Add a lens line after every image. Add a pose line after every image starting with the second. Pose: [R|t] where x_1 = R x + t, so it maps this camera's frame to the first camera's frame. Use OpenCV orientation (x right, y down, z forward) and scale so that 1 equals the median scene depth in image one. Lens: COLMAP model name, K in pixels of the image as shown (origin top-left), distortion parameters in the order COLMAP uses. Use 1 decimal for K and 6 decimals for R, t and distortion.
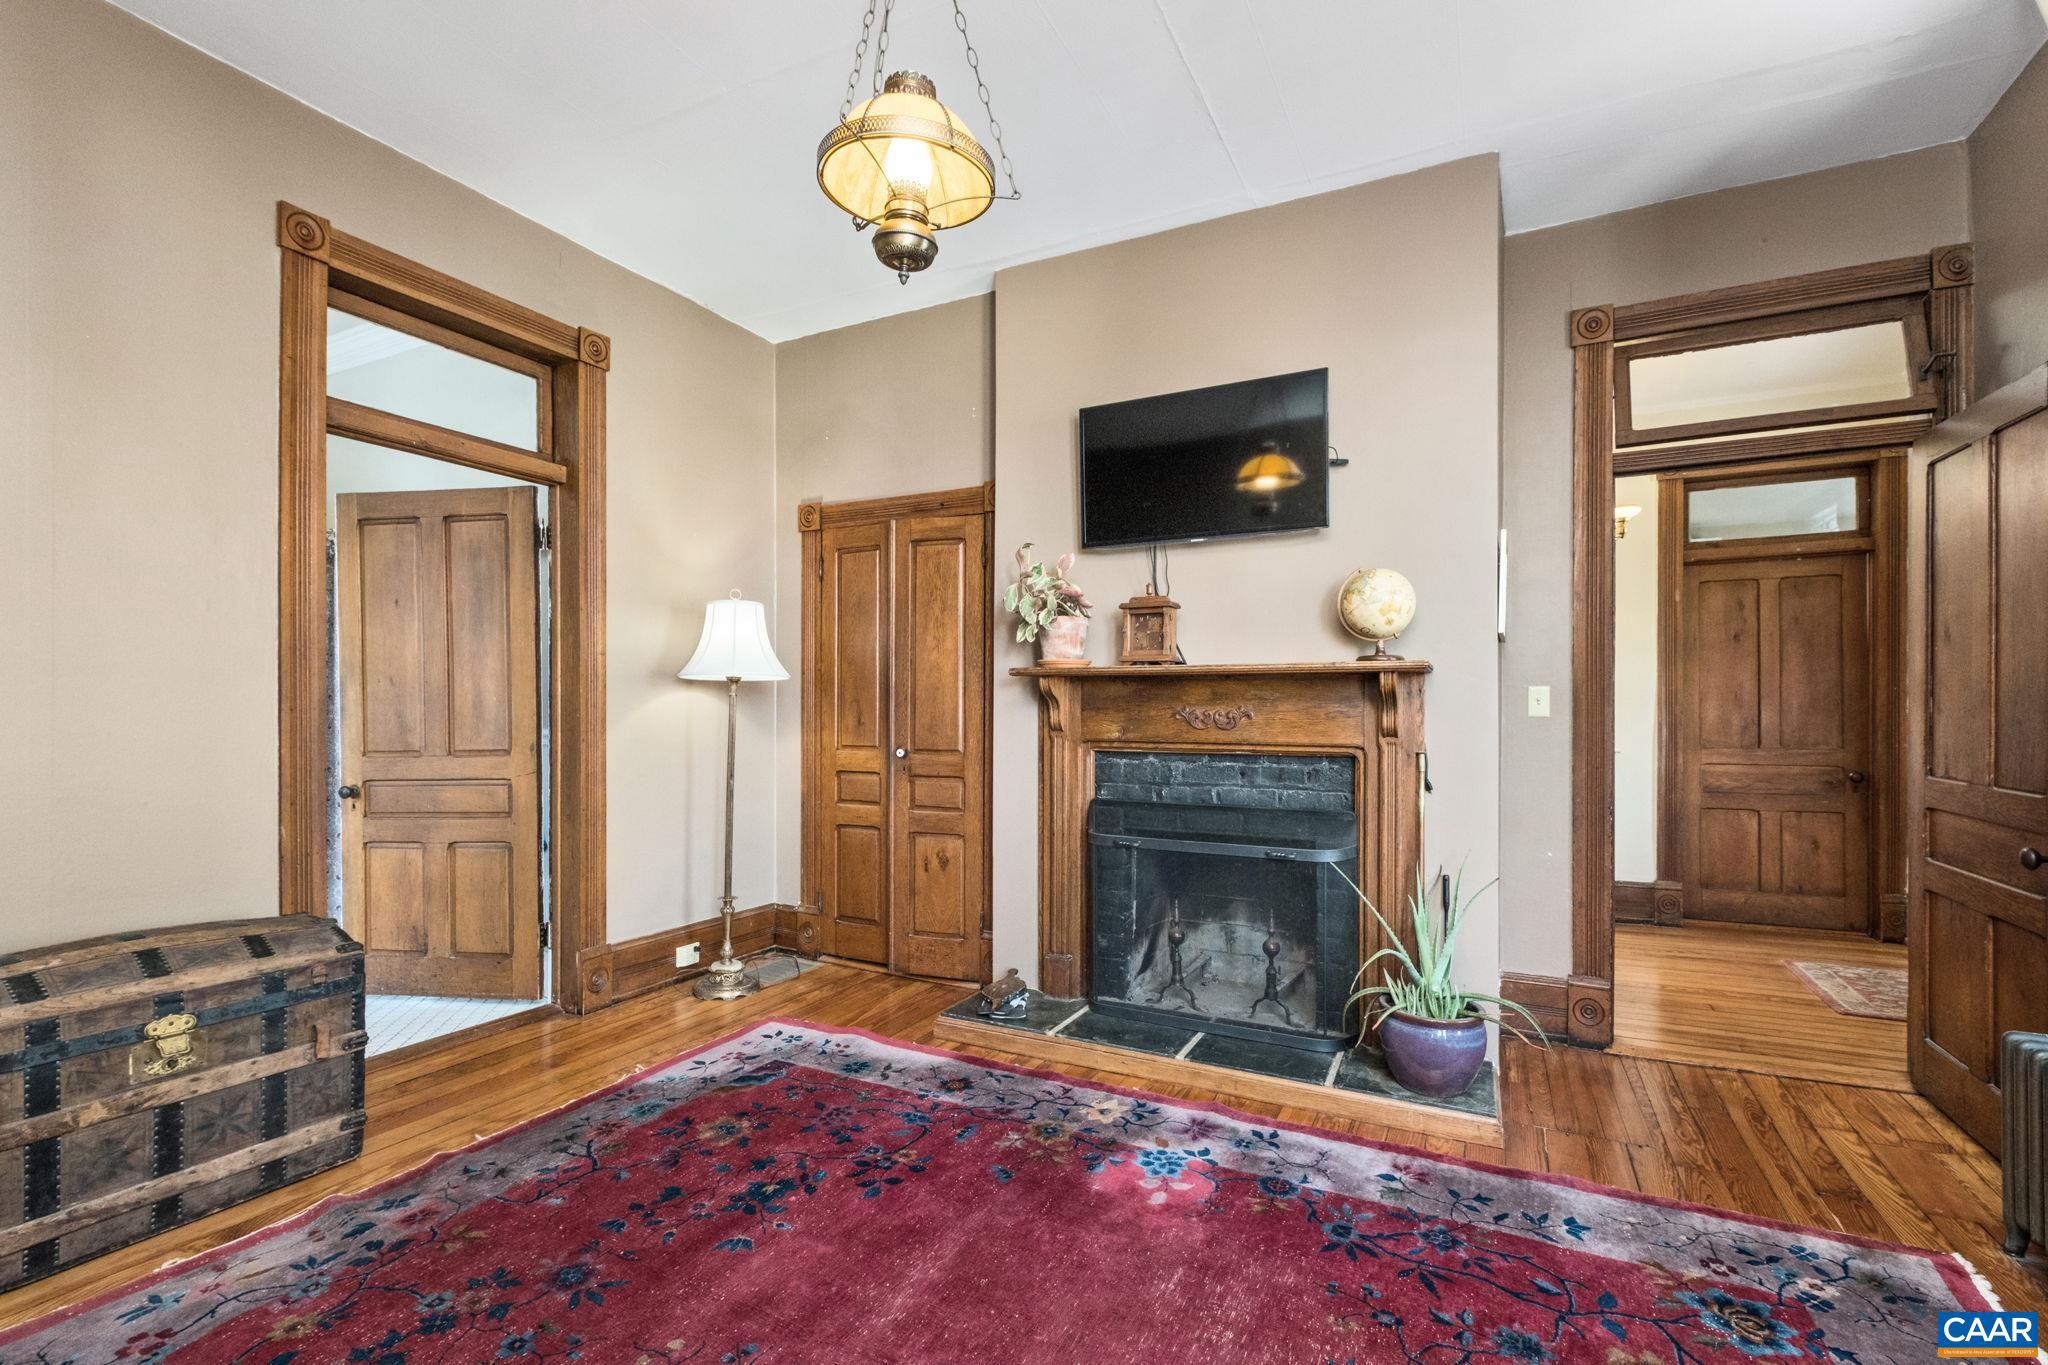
lens RADIAL K [[926.4, 0, 1058.5], [0, 926.4, 659.1], [0, 0, 1]] dist [0.003397, -0.000830]
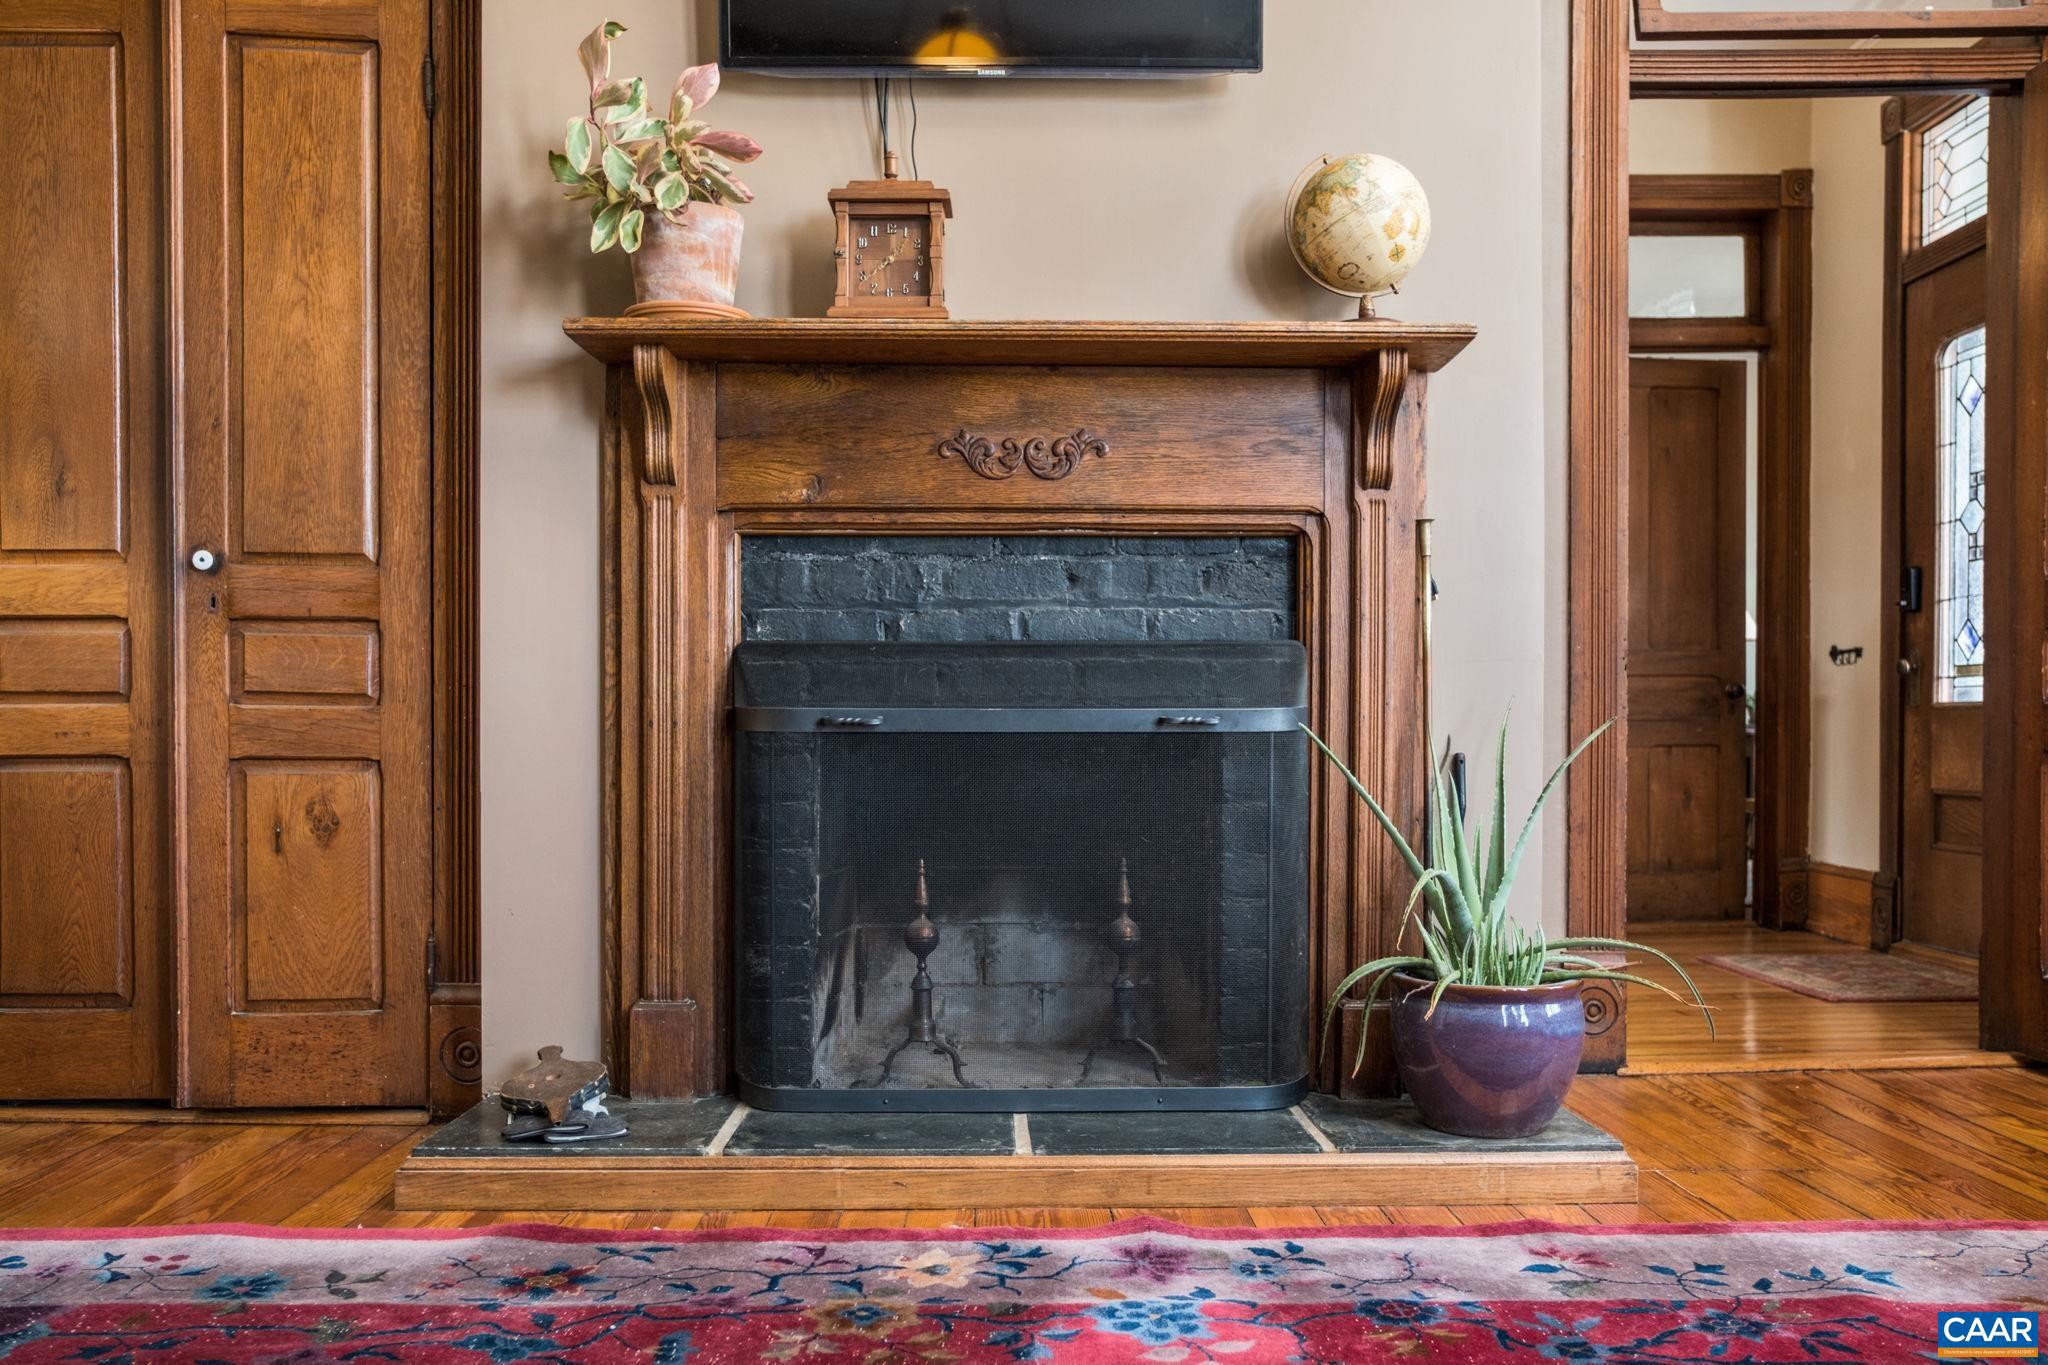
lens RADIAL K [[1759.5, 0, 1024.0], [0, 1759.5, 682.5], [0, 0, 1]] dist [-0.091891, 0.144464]
pose [[0.887204, 0.001799, 0.461373, -0.230389], [-0.011356, 0.999775, 0.017940, 0.155987], [-0.461237, -0.021156, 0.887025, 0.205571]]
